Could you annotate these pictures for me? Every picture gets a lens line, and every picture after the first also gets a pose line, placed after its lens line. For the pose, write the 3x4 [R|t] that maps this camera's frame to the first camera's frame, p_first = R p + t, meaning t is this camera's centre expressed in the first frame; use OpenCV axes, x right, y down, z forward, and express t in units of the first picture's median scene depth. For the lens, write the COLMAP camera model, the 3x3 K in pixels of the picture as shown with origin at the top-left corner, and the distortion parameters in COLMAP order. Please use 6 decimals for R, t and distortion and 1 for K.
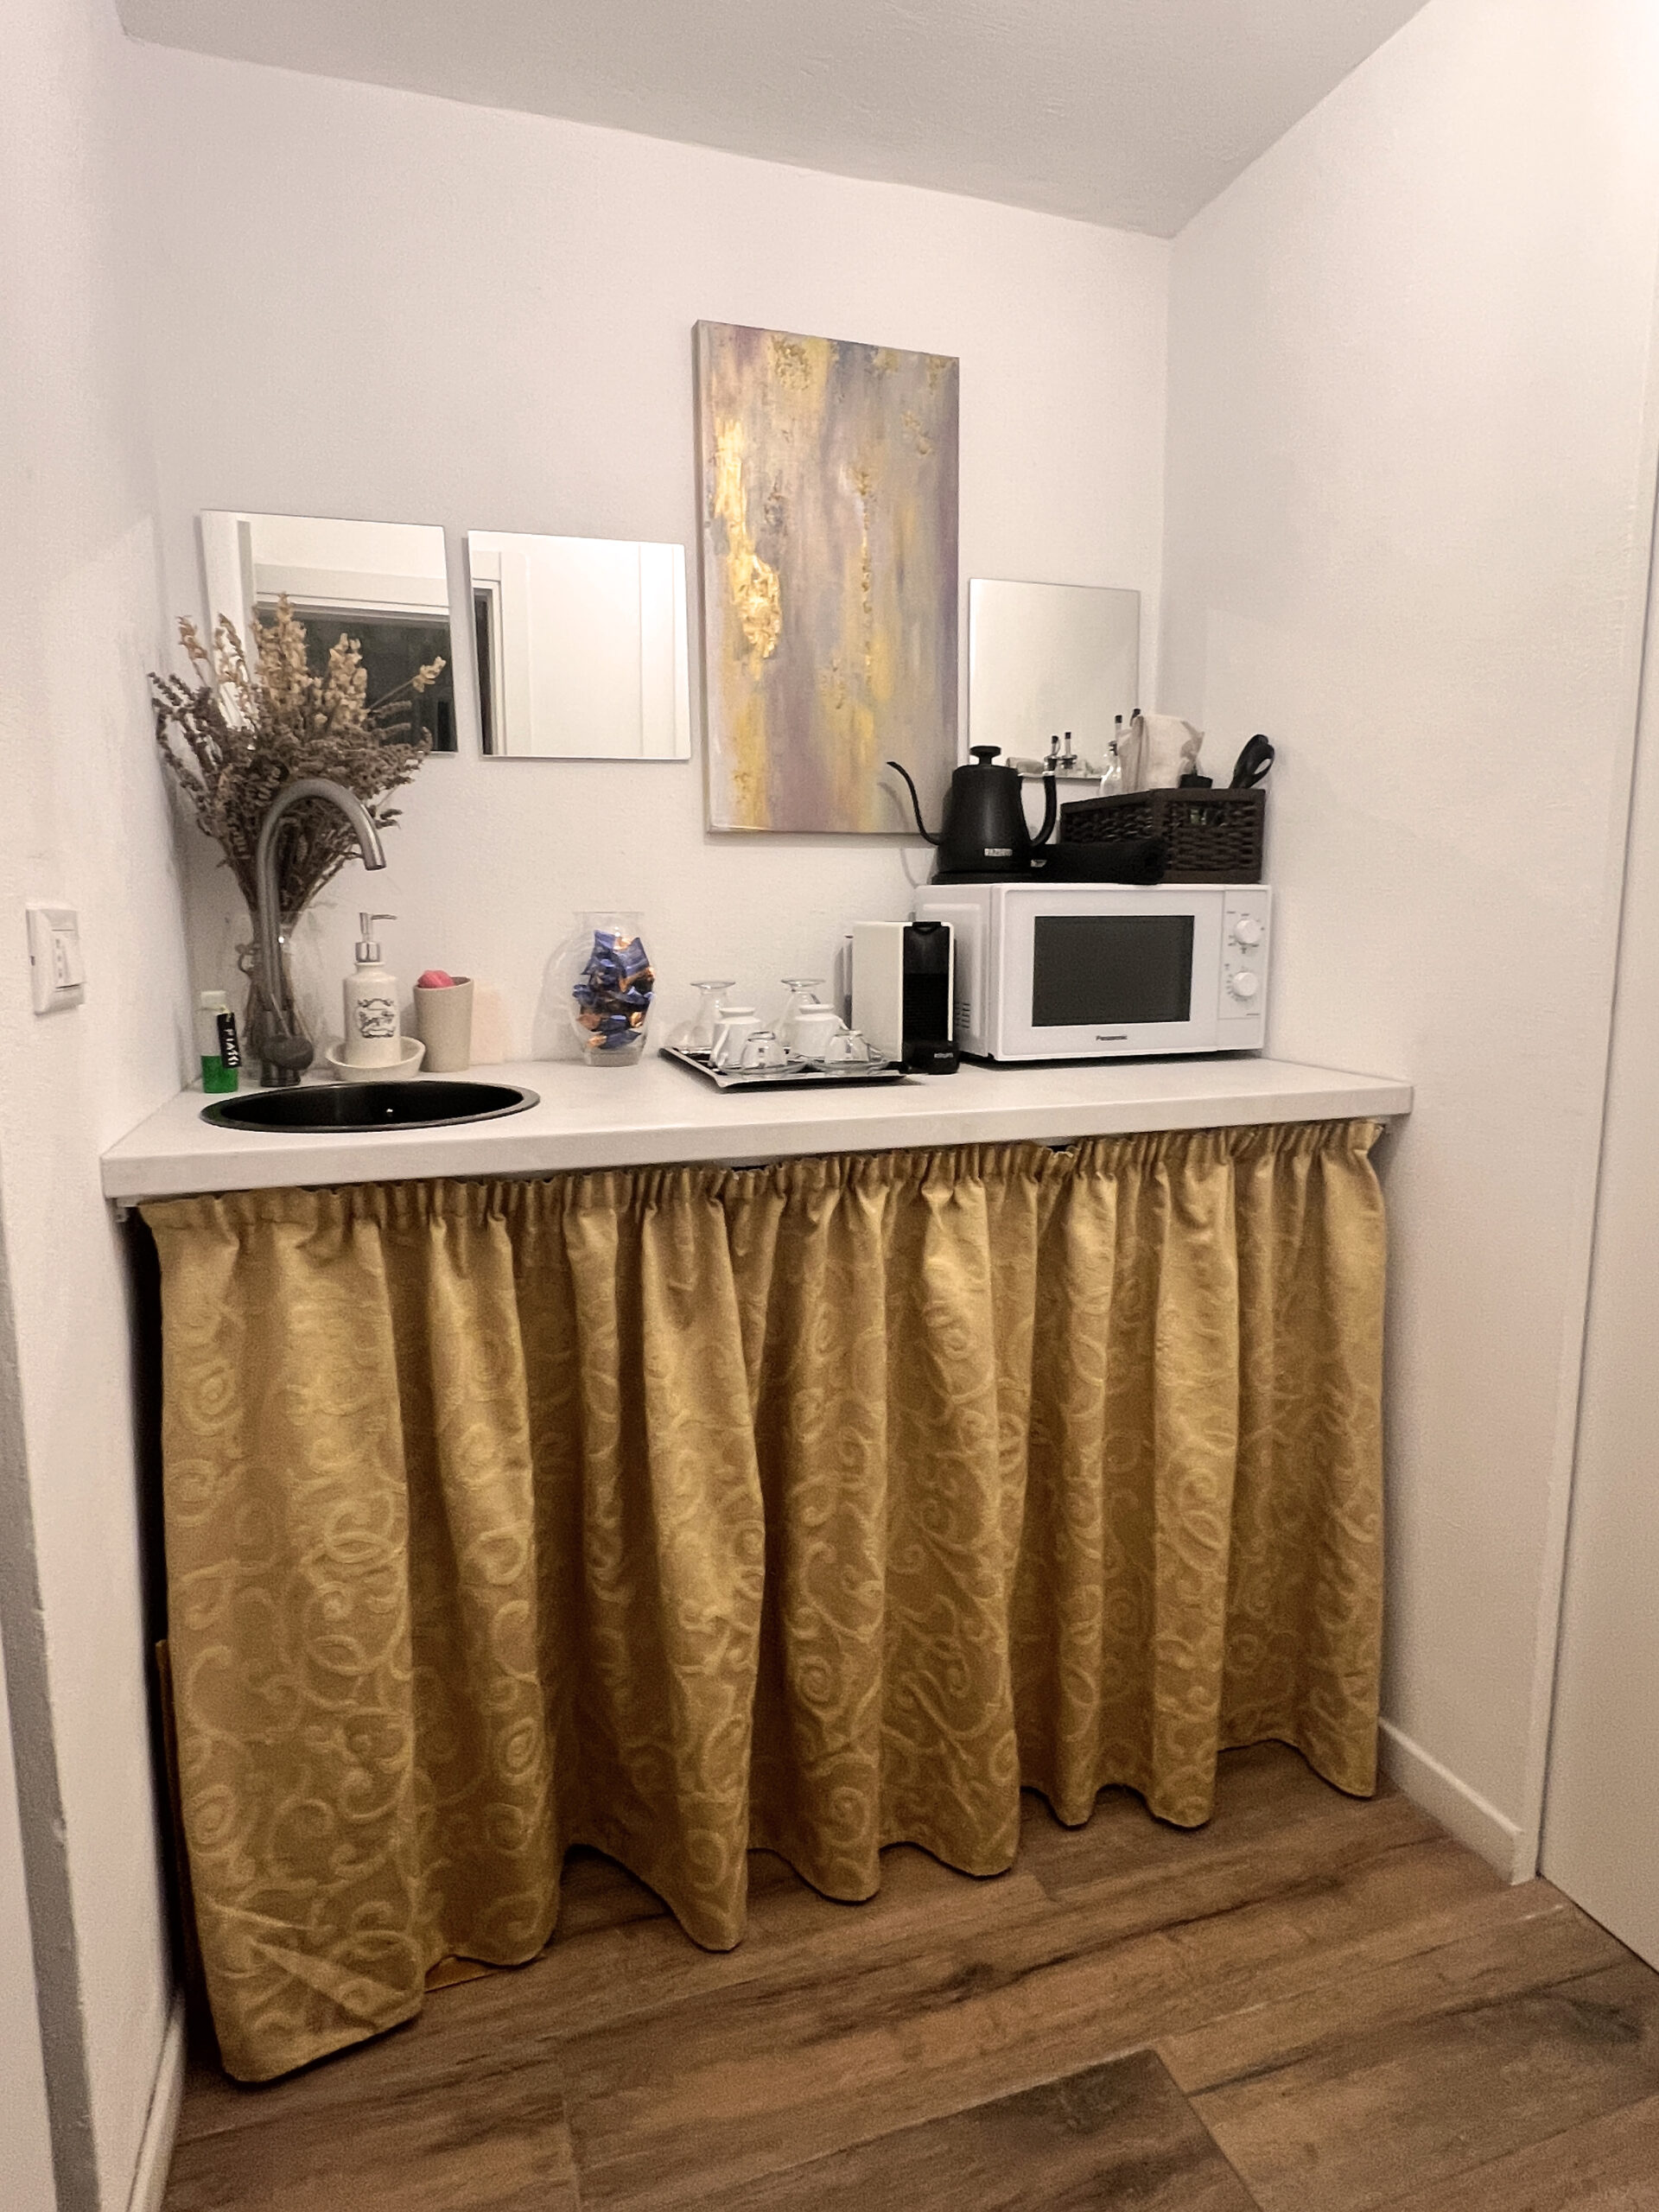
lens RADIAL K [[1235.1, 0, 827.3], [0, 1235.1, 1091.0], [0, 0, 1]] dist [0.007786, -0.001674]
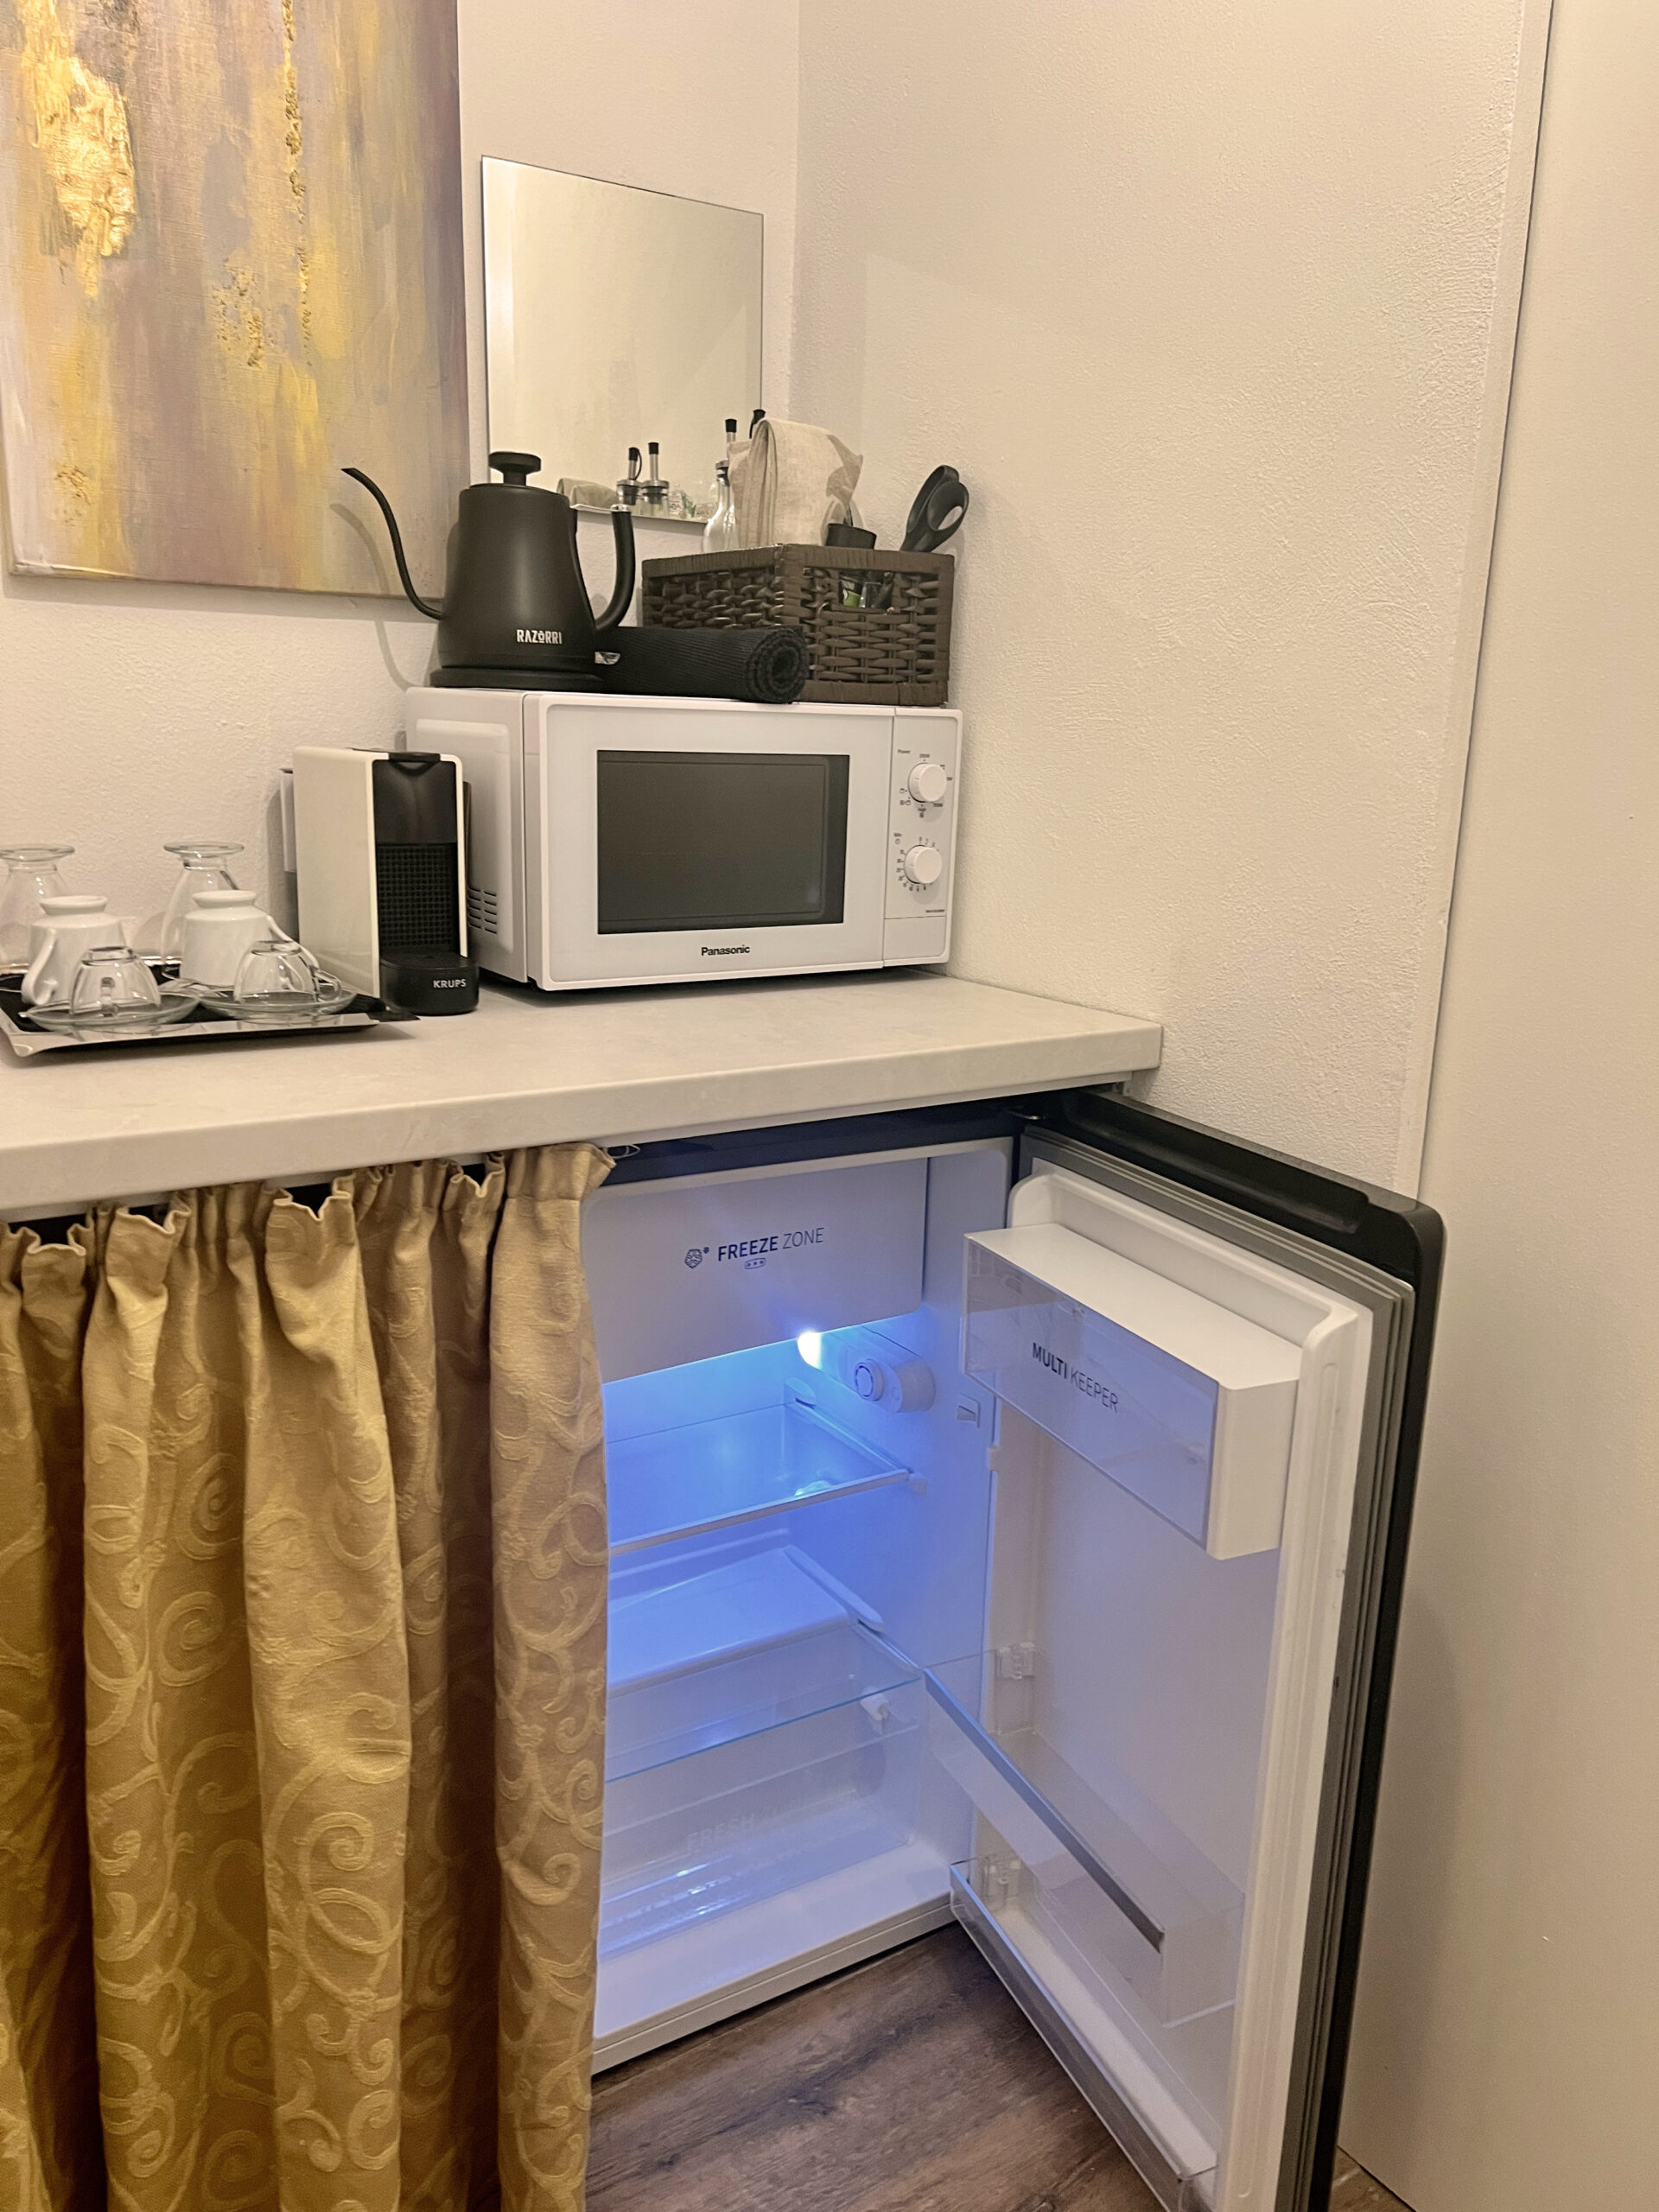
lens RADIAL K [[1605.5, 0, 831.8], [0, 1605.5, 1119.3], [0, 0, 1]] dist [0.034711, -0.035757]
pose [[0.962375, -0.035228, 0.269431, 0.055530], [0.006483, 0.994255, 0.106842, -0.041656], [-0.271647, -0.101075, 0.957075, 0.180690]]
